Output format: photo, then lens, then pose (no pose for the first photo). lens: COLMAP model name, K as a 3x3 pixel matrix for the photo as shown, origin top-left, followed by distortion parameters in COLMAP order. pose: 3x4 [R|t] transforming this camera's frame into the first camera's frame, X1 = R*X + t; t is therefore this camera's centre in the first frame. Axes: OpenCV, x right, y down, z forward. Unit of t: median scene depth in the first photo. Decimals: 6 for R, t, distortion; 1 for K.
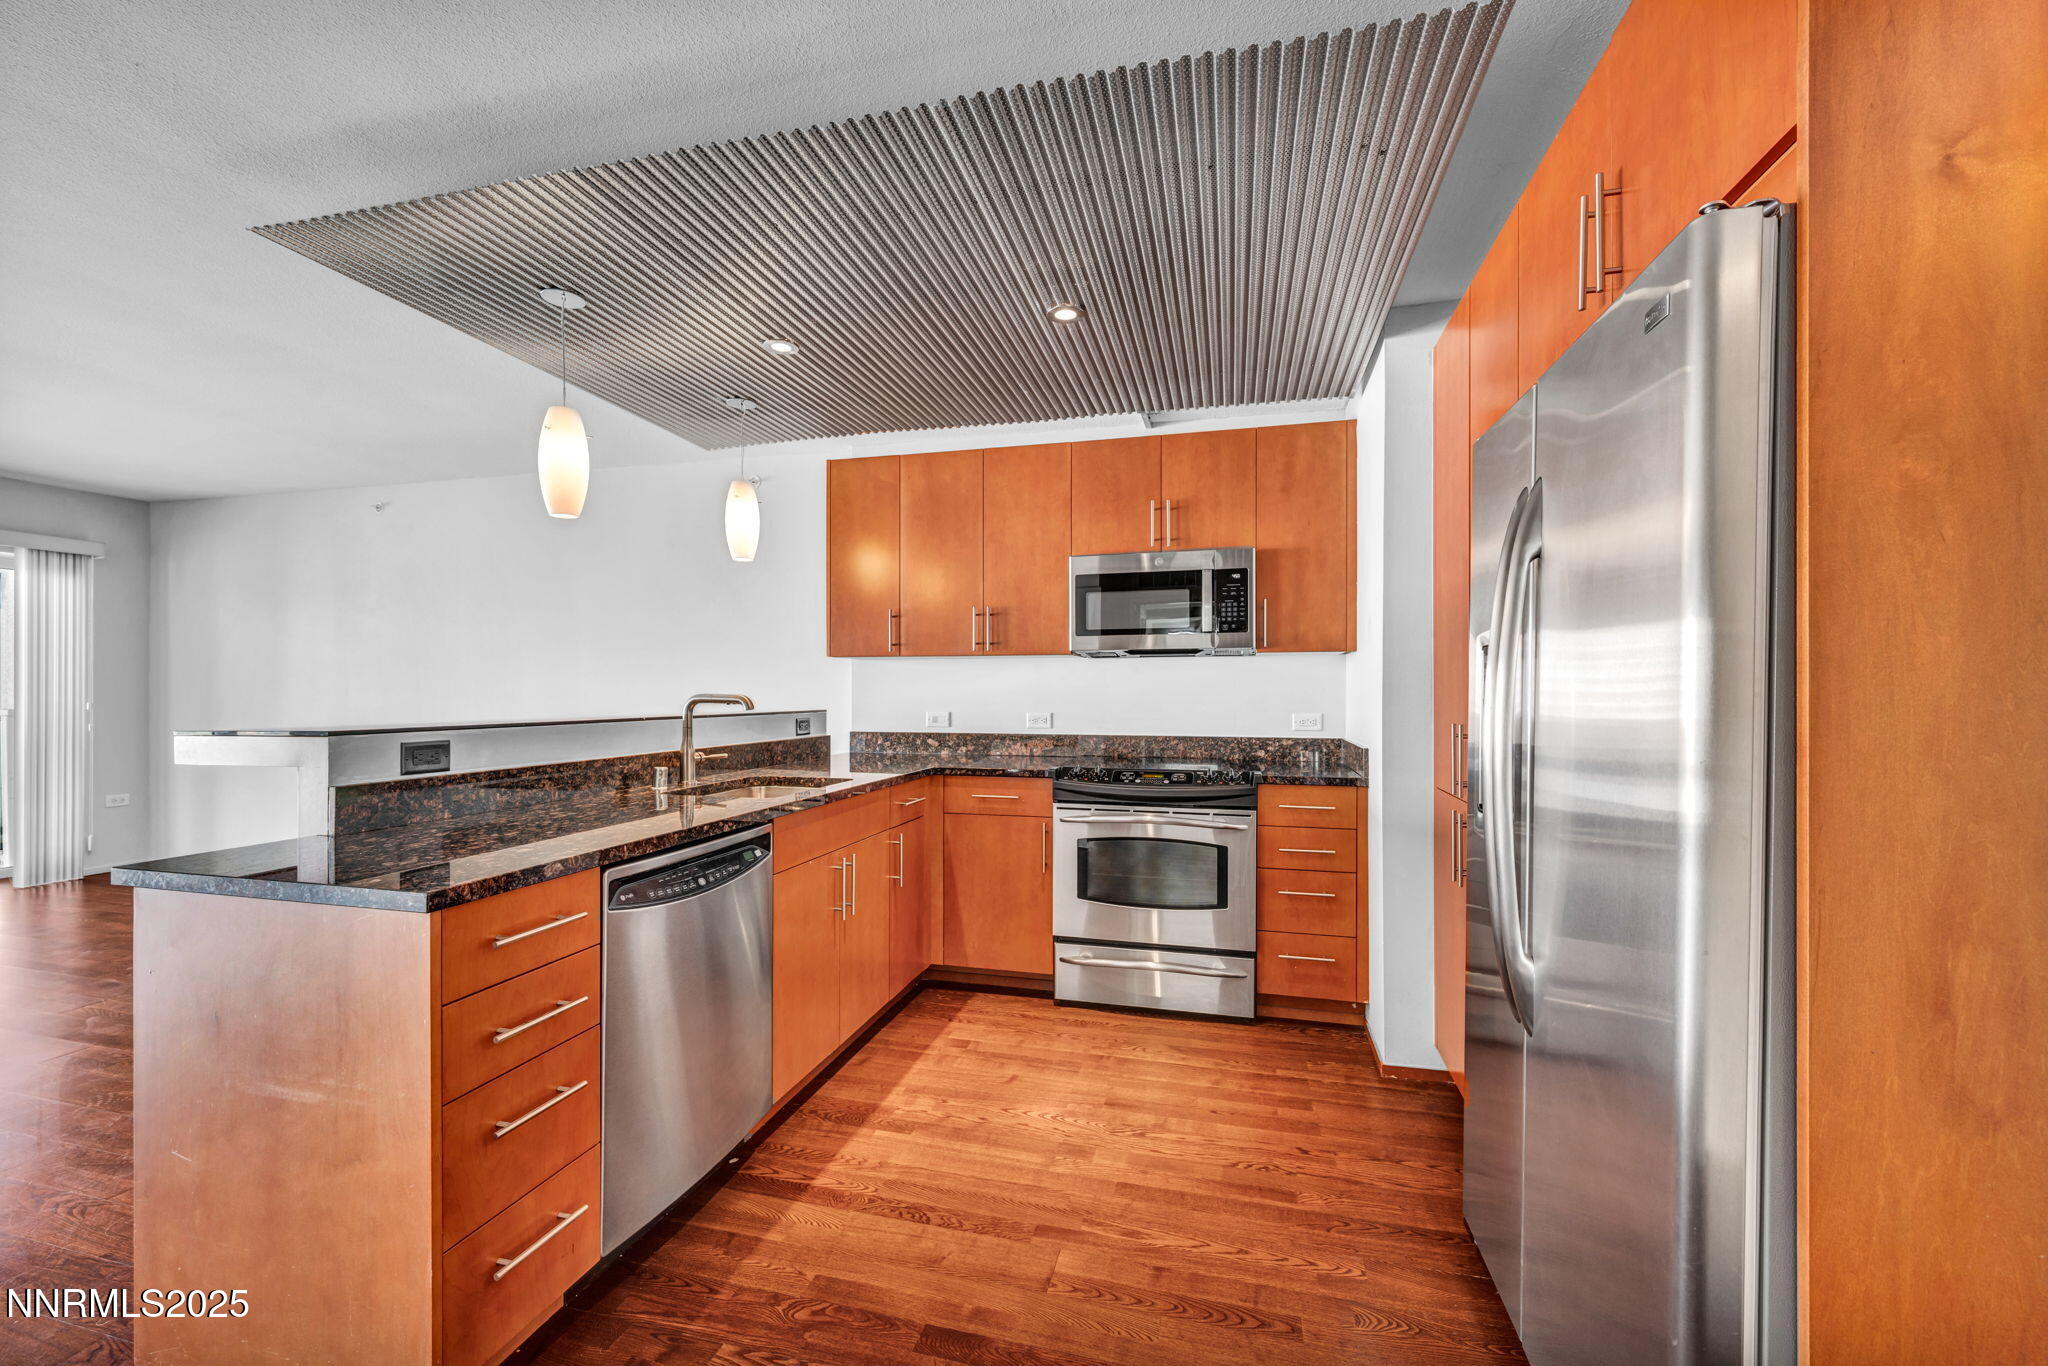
lens RADIAL K [[817.0, 0, 1025.0], [0, 817.0, 697.2], [0, 0, 1]] dist [-0.003076, 0.001302]
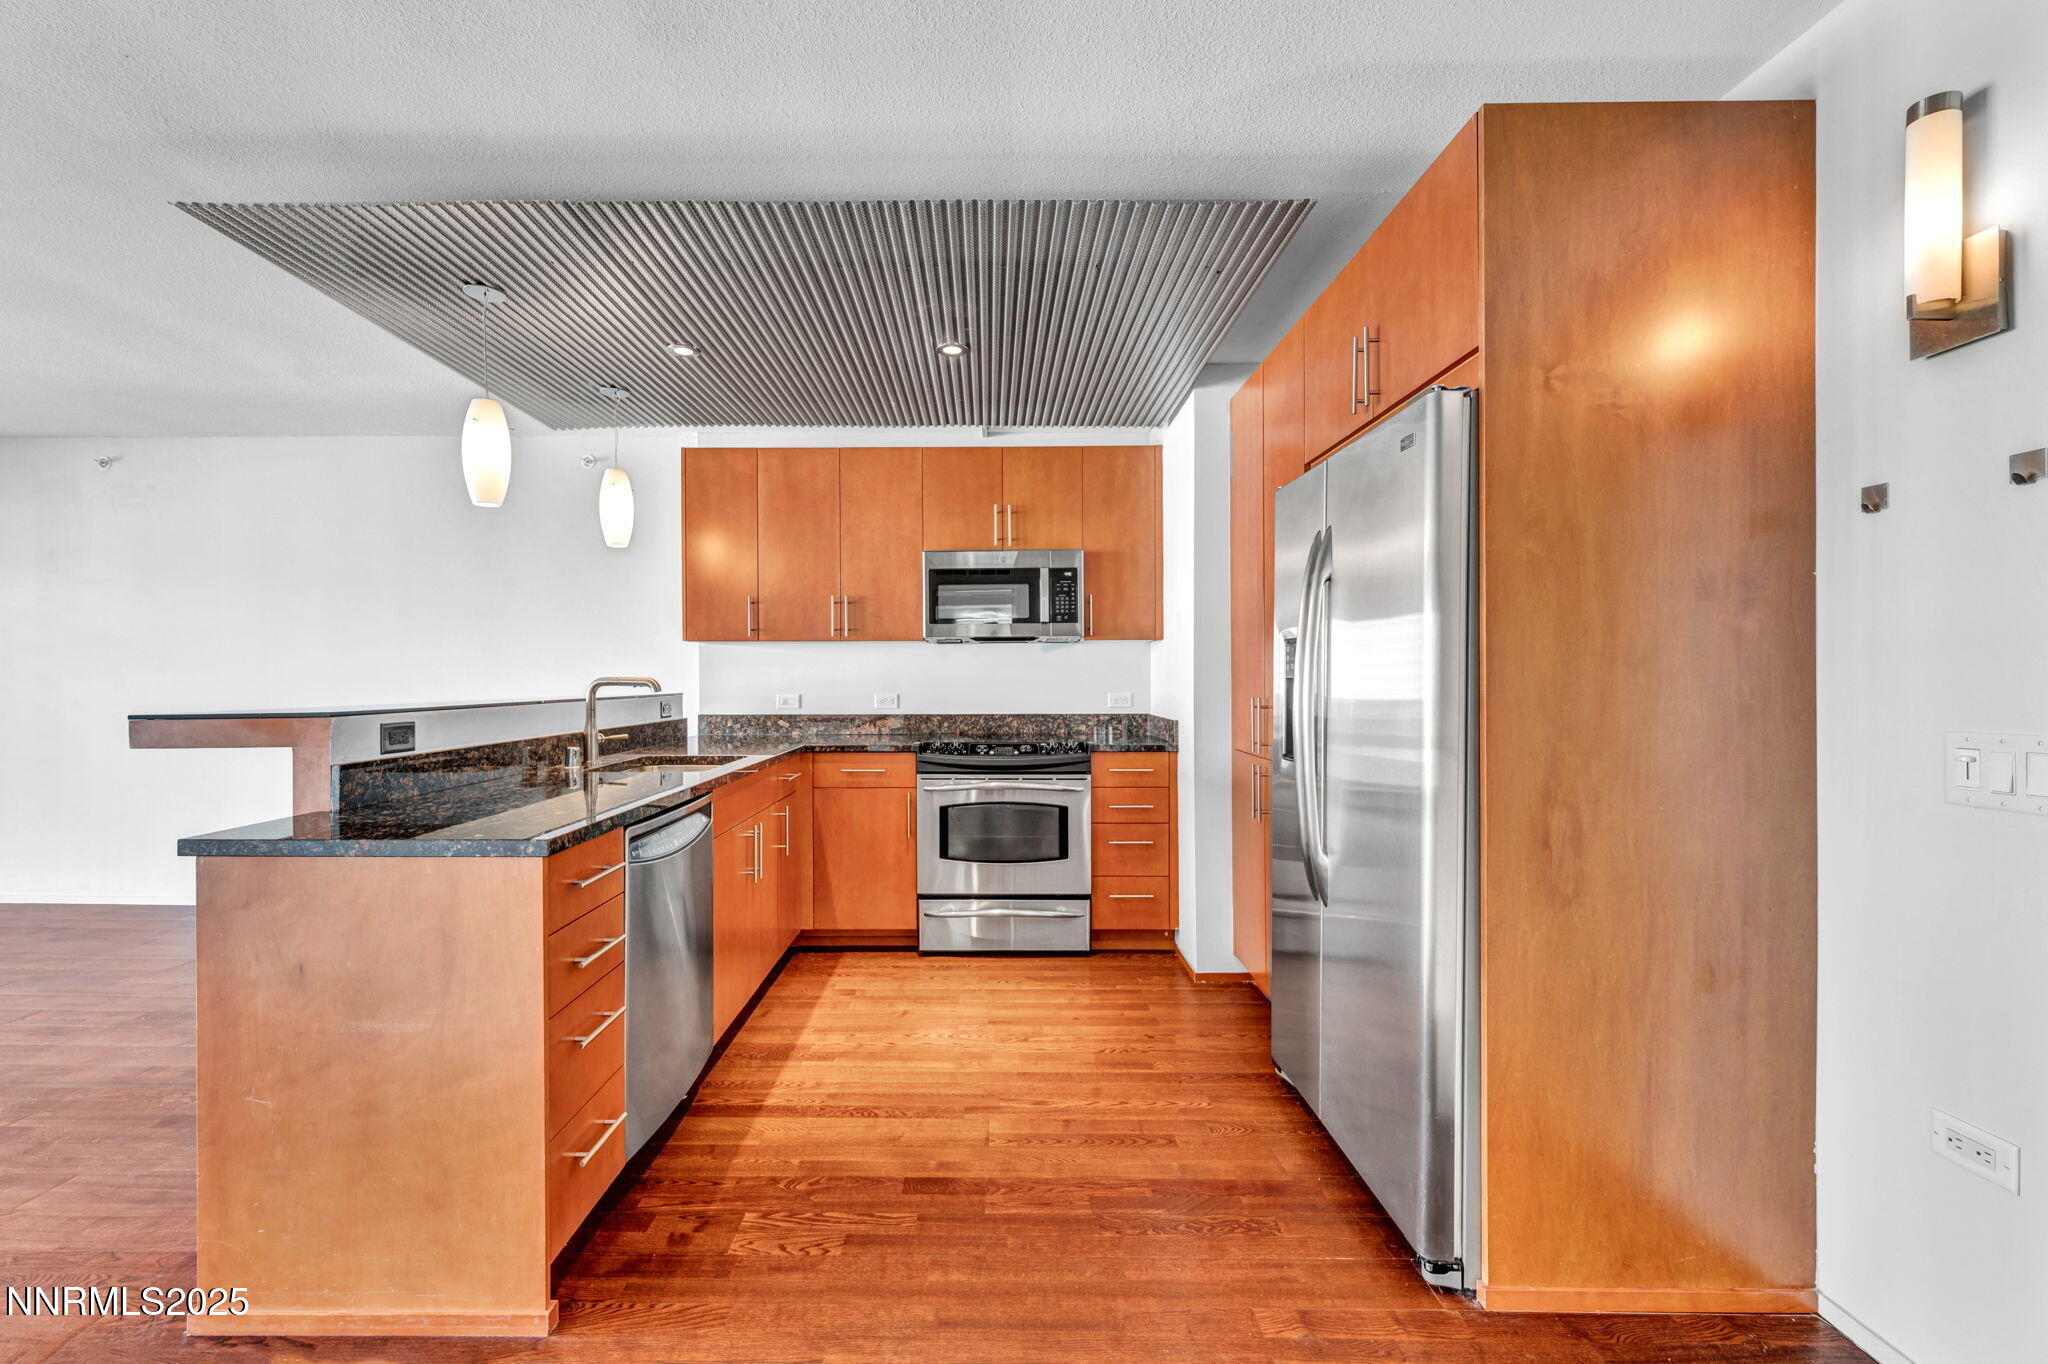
lens RADIAL K [[817.0, 0, 1021.6], [0, 817.0, 684.0], [0, 0, 1]] dist [-0.003076, 0.001302]
pose [[0.965811, -0.005988, 0.259180, -0.189350], [0.005093, 0.999979, 0.004122, 0.004084], [-0.259199, -0.002661, 0.965820, -0.180971]]
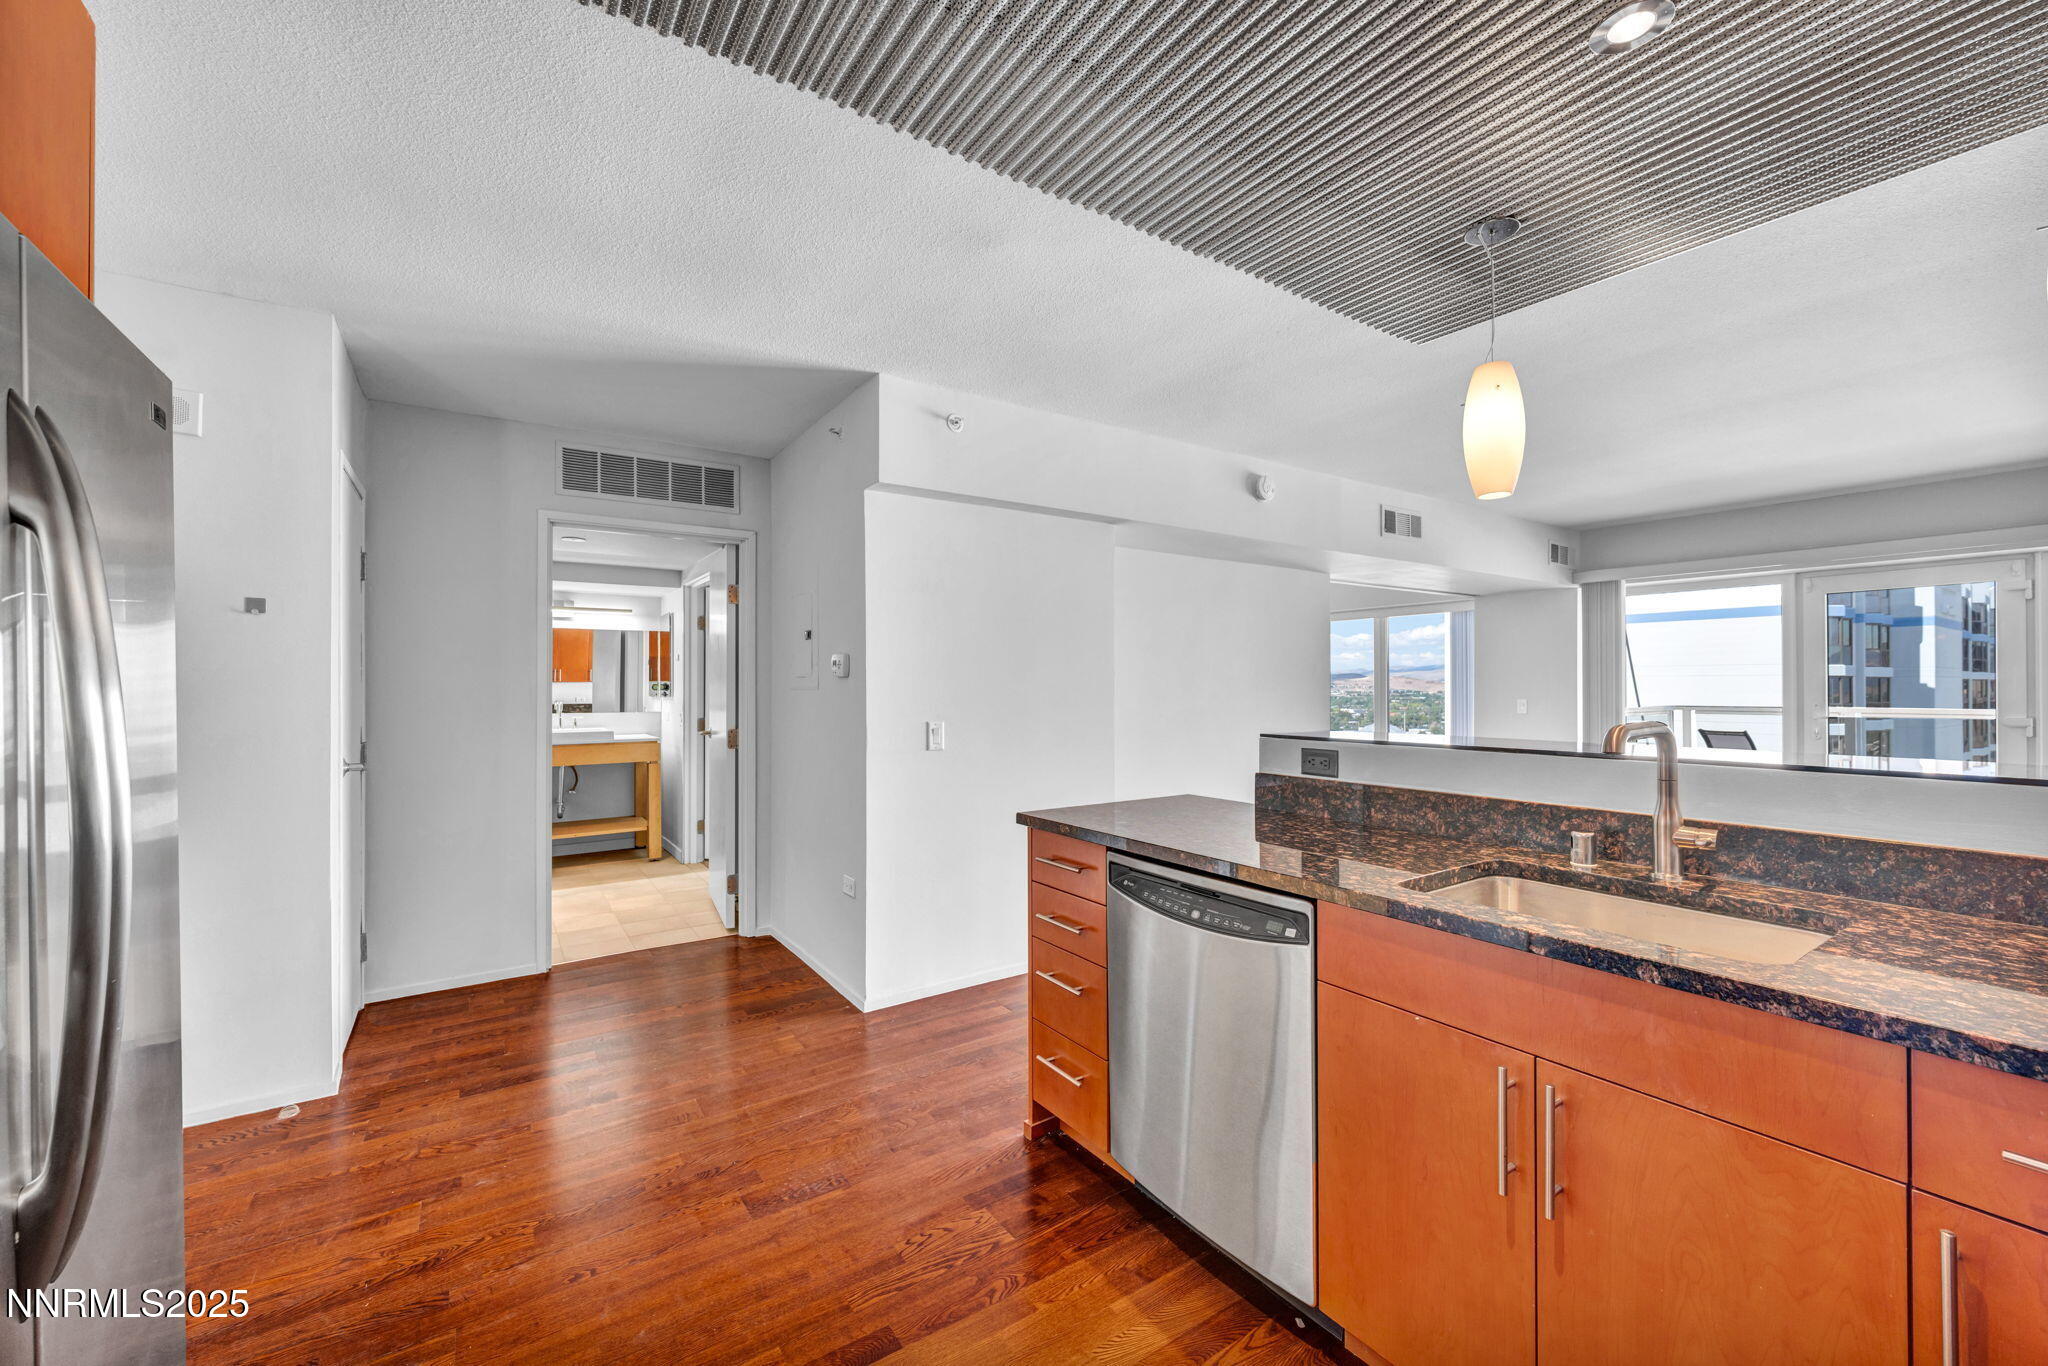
lens RADIAL K [[817.0, 0, 1041.5], [0, 817.0, 681.7], [0, 0, 1]] dist [-0.003076, 0.001302]
pose [[-0.666712, -0.004509, -0.745302, 0.363808], [-0.002783, 0.999990, -0.003560, -0.033907], [0.745310, -0.000299, -0.666718, 1.264365]]
